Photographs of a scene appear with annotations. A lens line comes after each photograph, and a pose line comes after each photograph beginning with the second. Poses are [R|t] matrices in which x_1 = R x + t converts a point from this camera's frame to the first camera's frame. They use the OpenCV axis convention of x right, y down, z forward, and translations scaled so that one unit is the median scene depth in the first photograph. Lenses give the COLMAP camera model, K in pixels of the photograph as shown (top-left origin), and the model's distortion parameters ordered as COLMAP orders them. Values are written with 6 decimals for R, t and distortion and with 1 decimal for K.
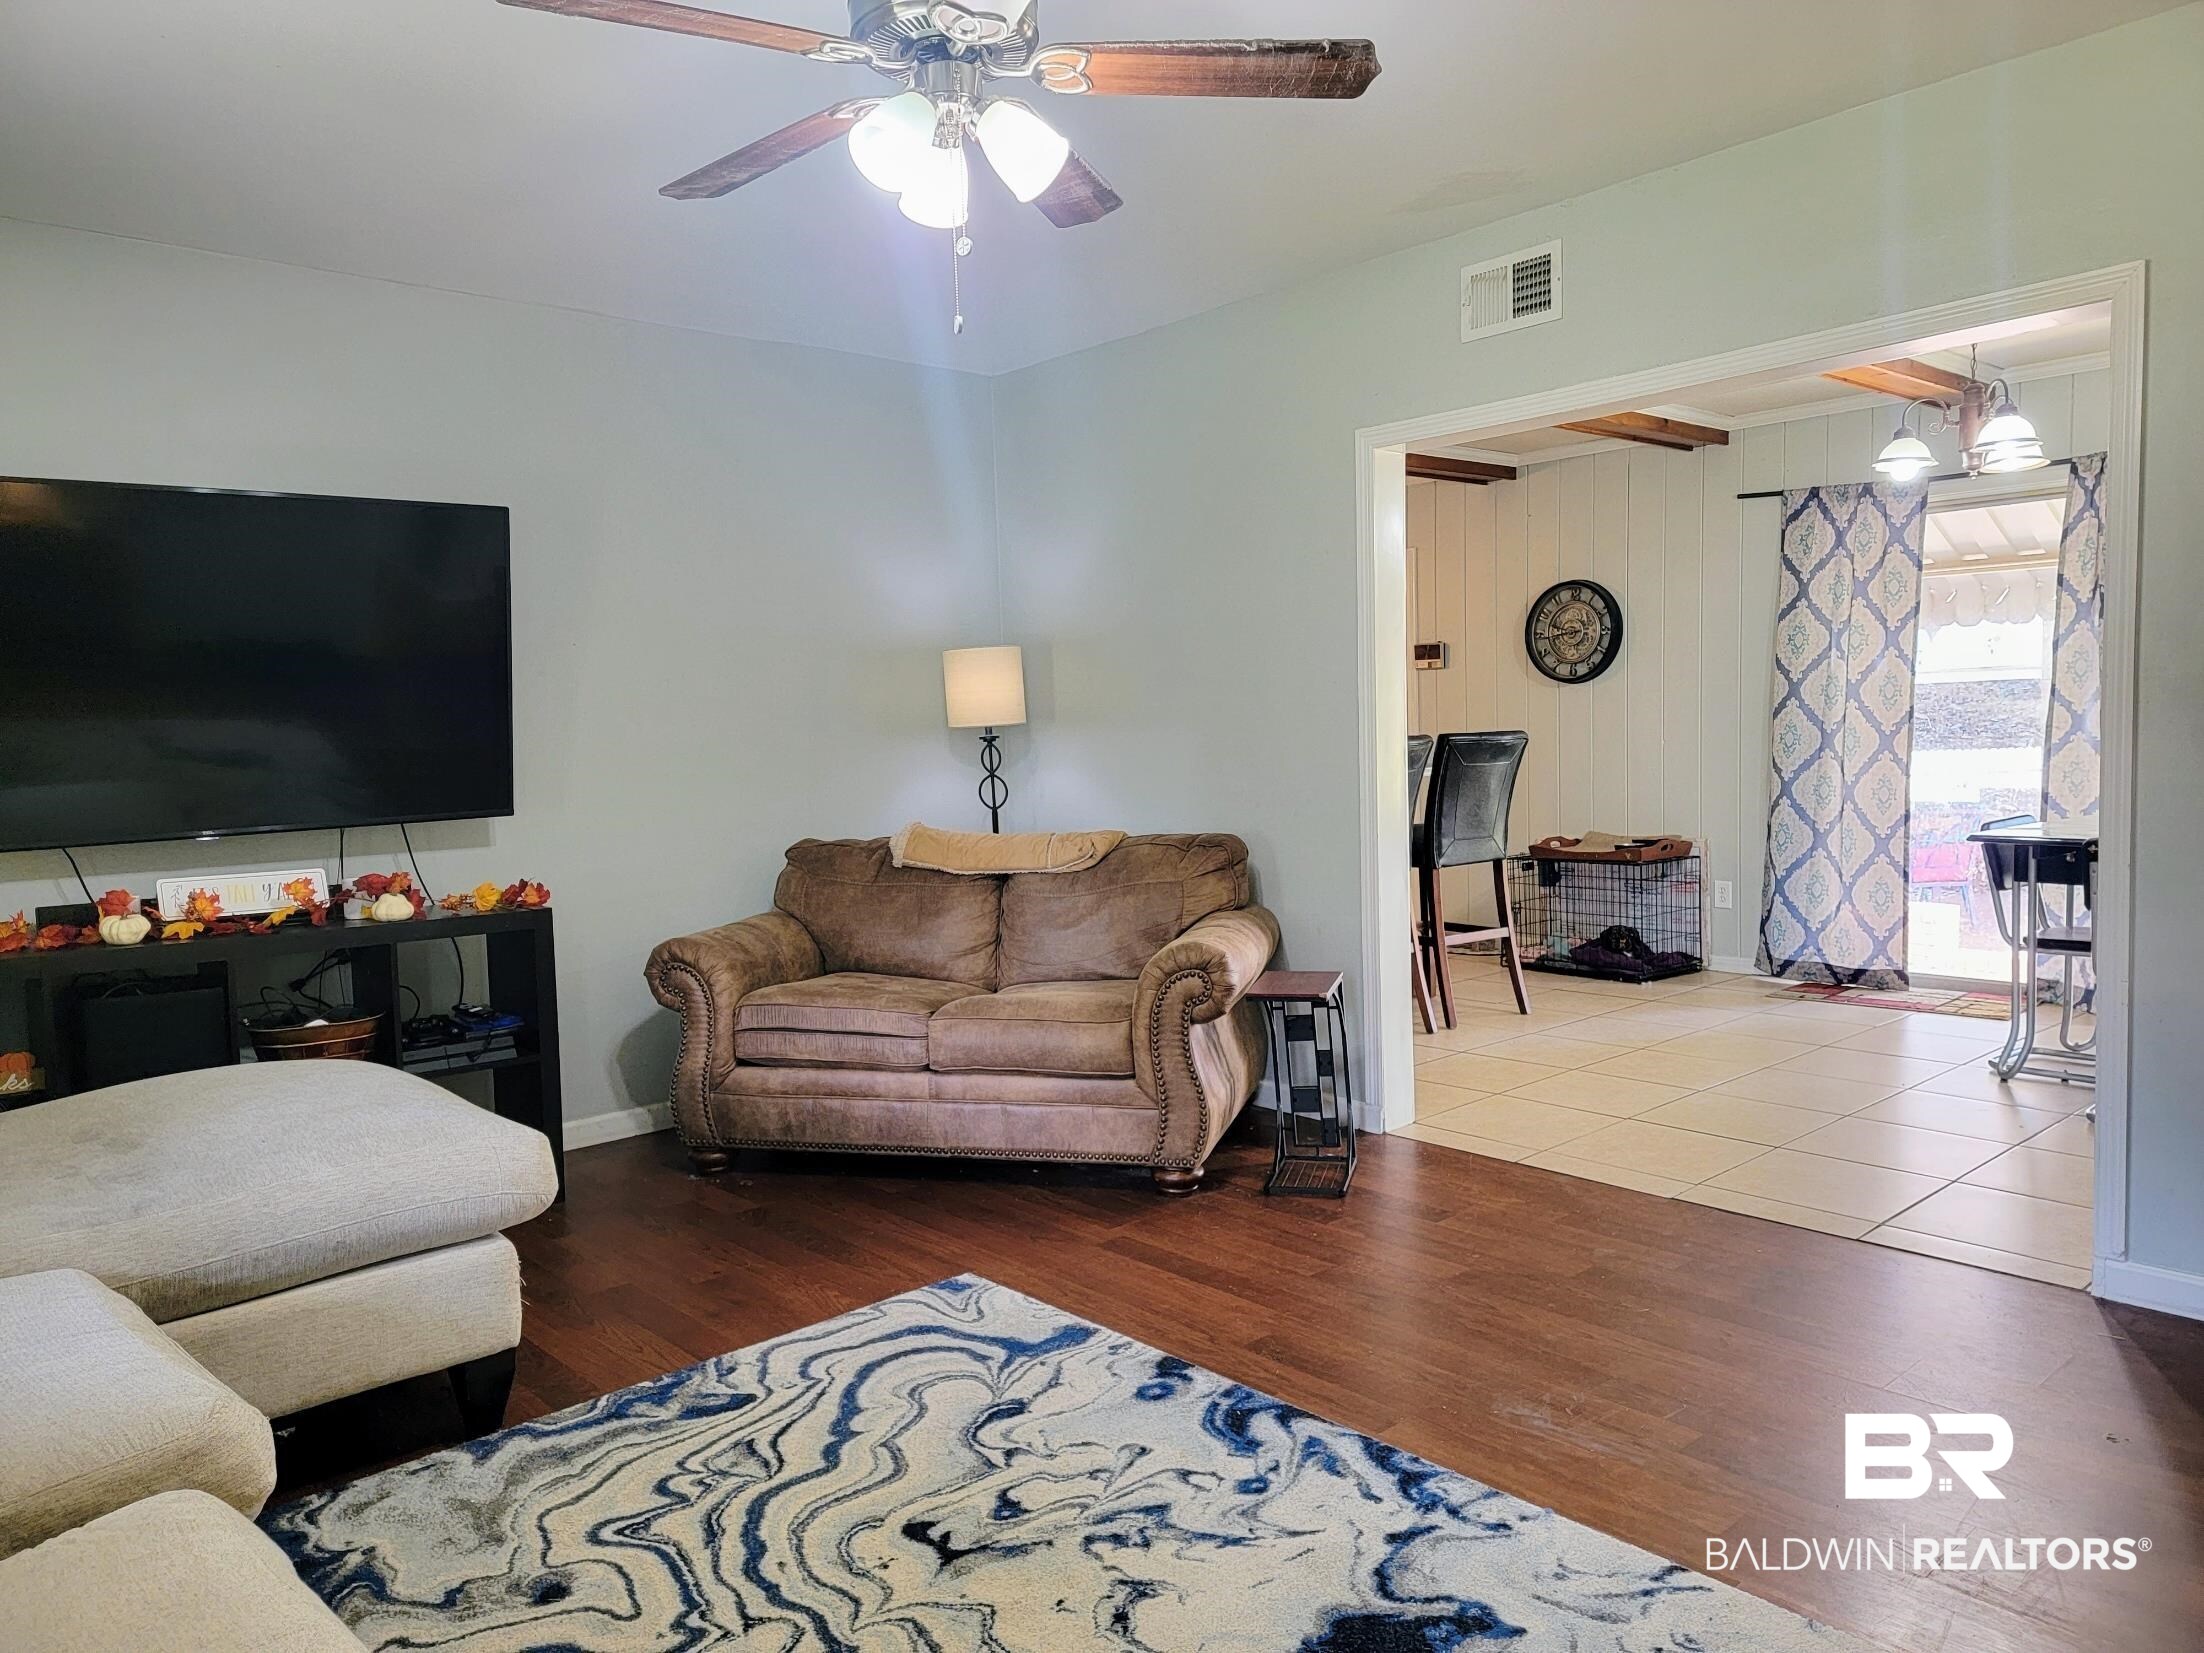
lens RADIAL K [[1556.1, 0, 1162.6], [0, 1556.1, 799.2], [0, 0, 1]] dist [0.066229, -0.015100]
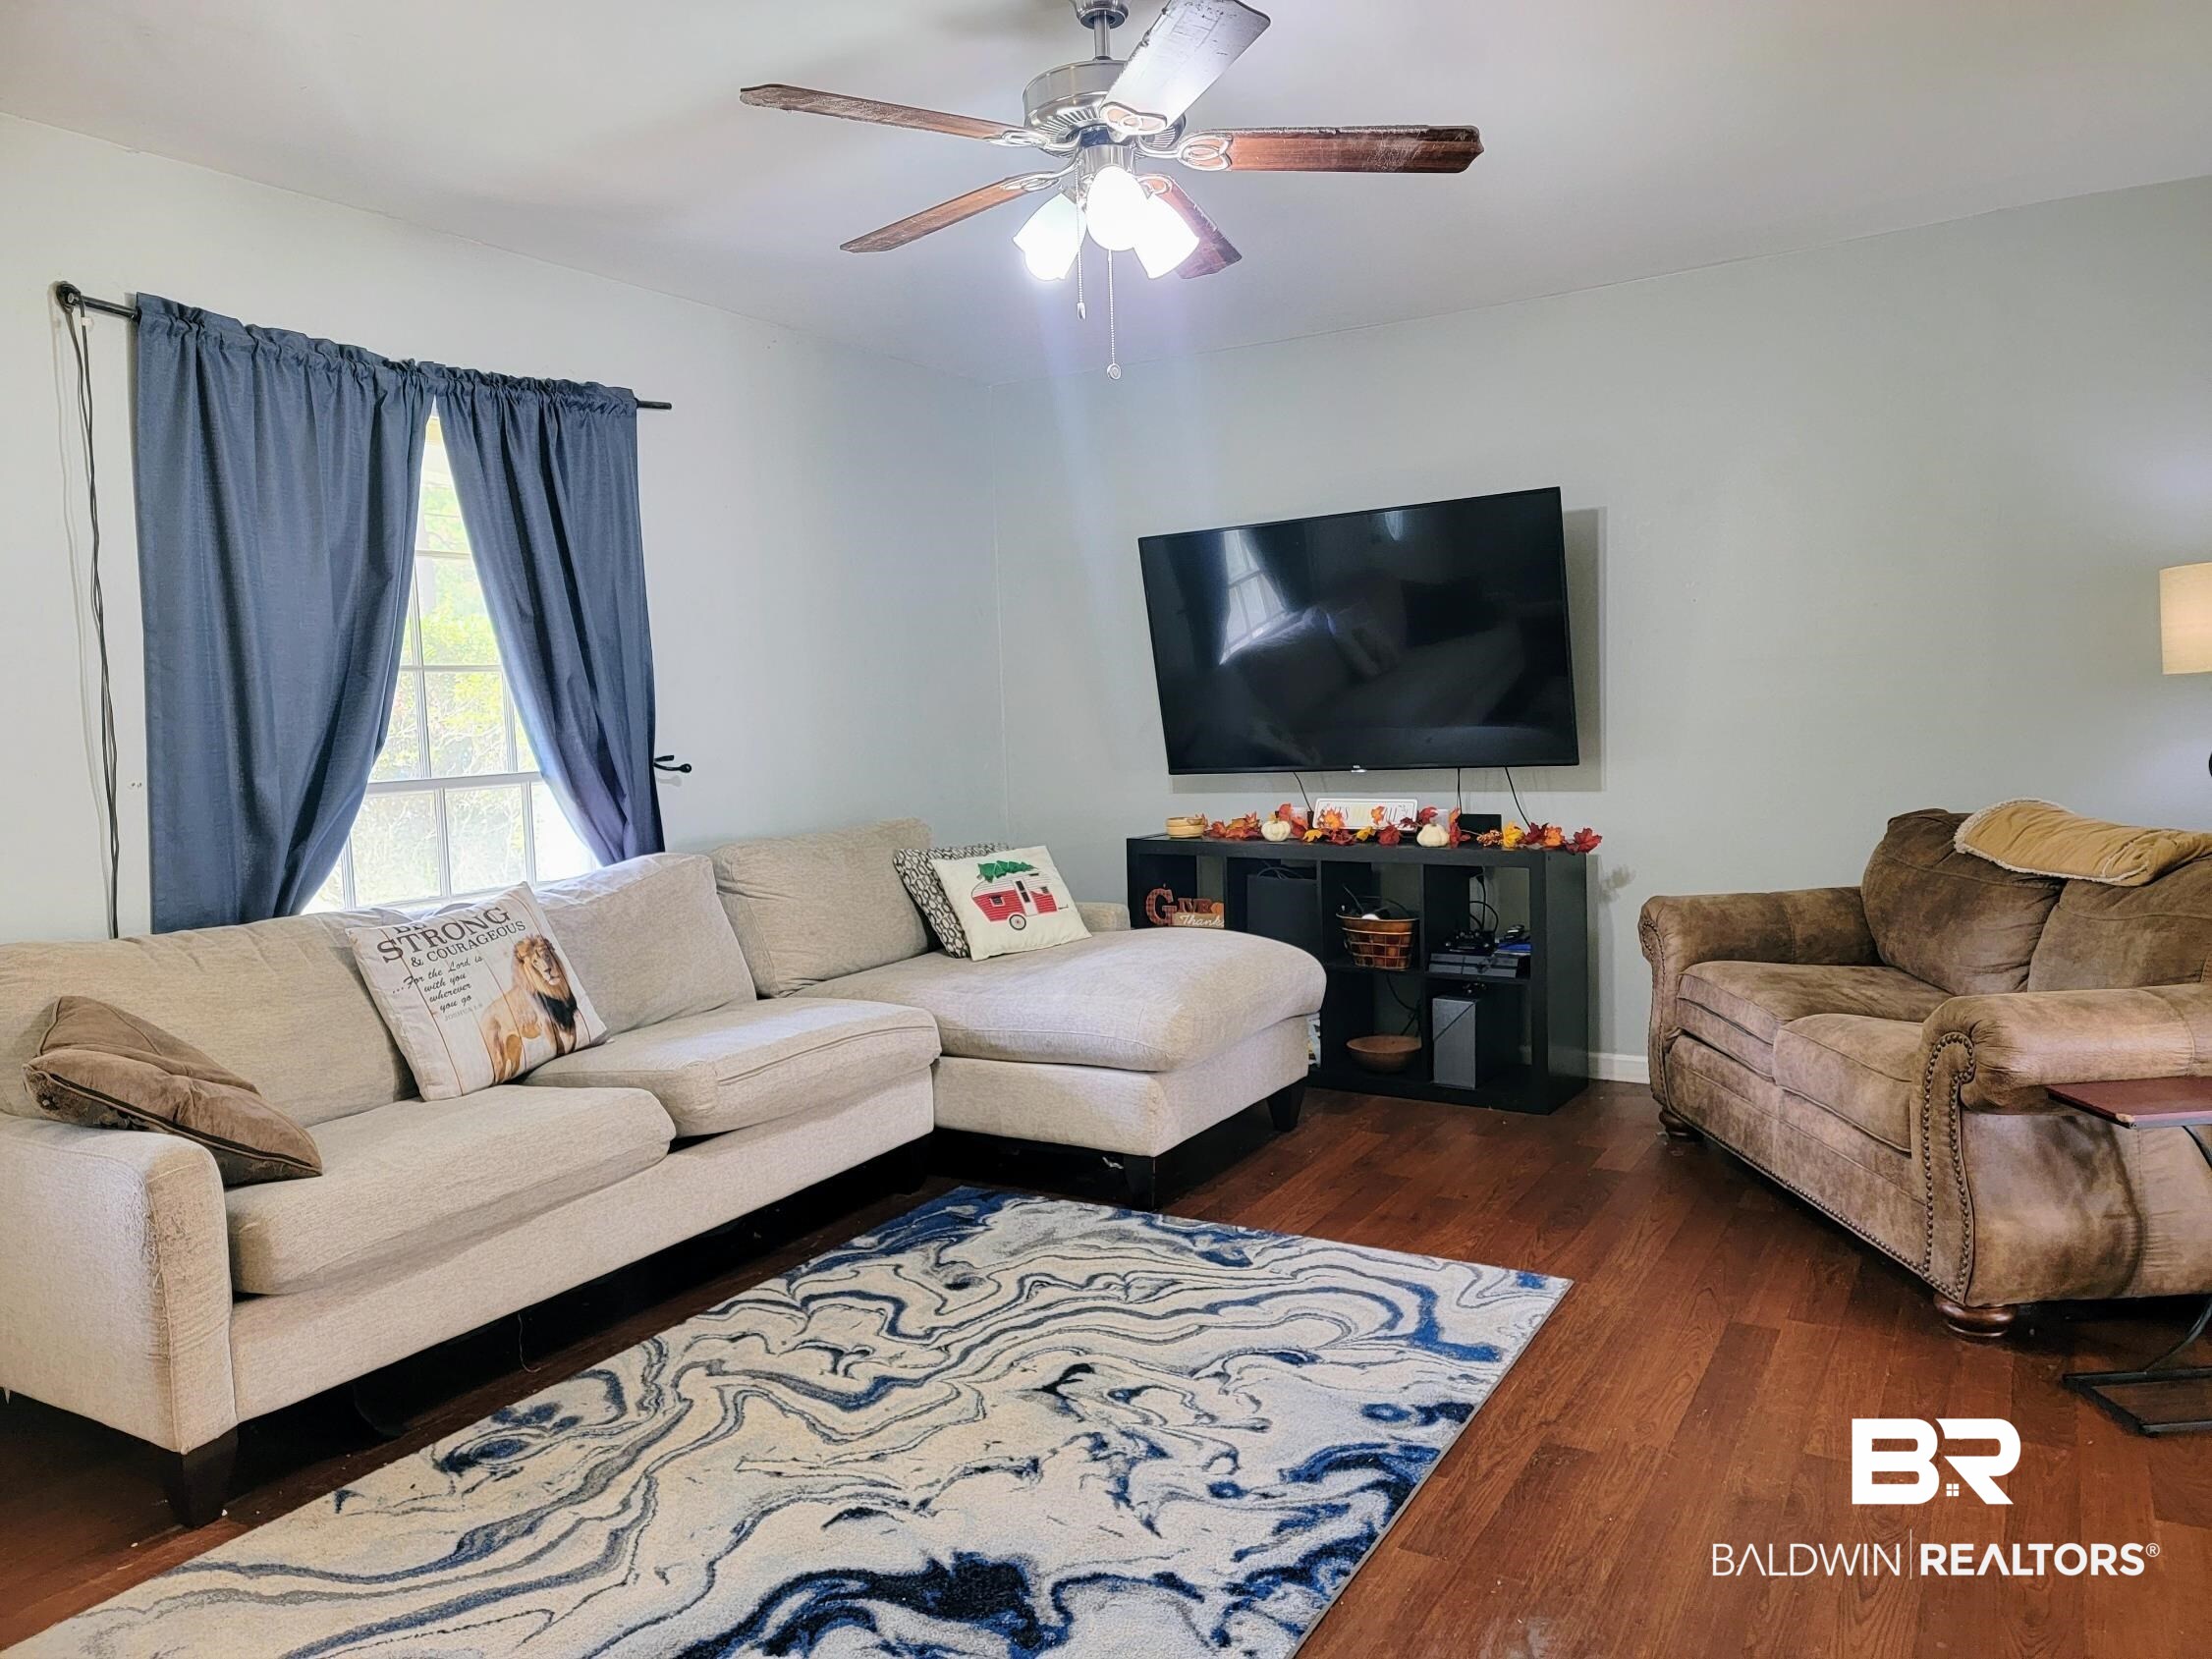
lens RADIAL K [[1561.7, 0, 1107.3], [0, 1561.7, 828.0], [0, 0, 1]] dist [0.066229, -0.015100]
pose [[0.277431, 0.095974, -0.955940, 0.863044], [-0.019351, 0.995354, 0.094316, -0.067634], [0.960551, -0.007668, 0.278000, 0.591422]]
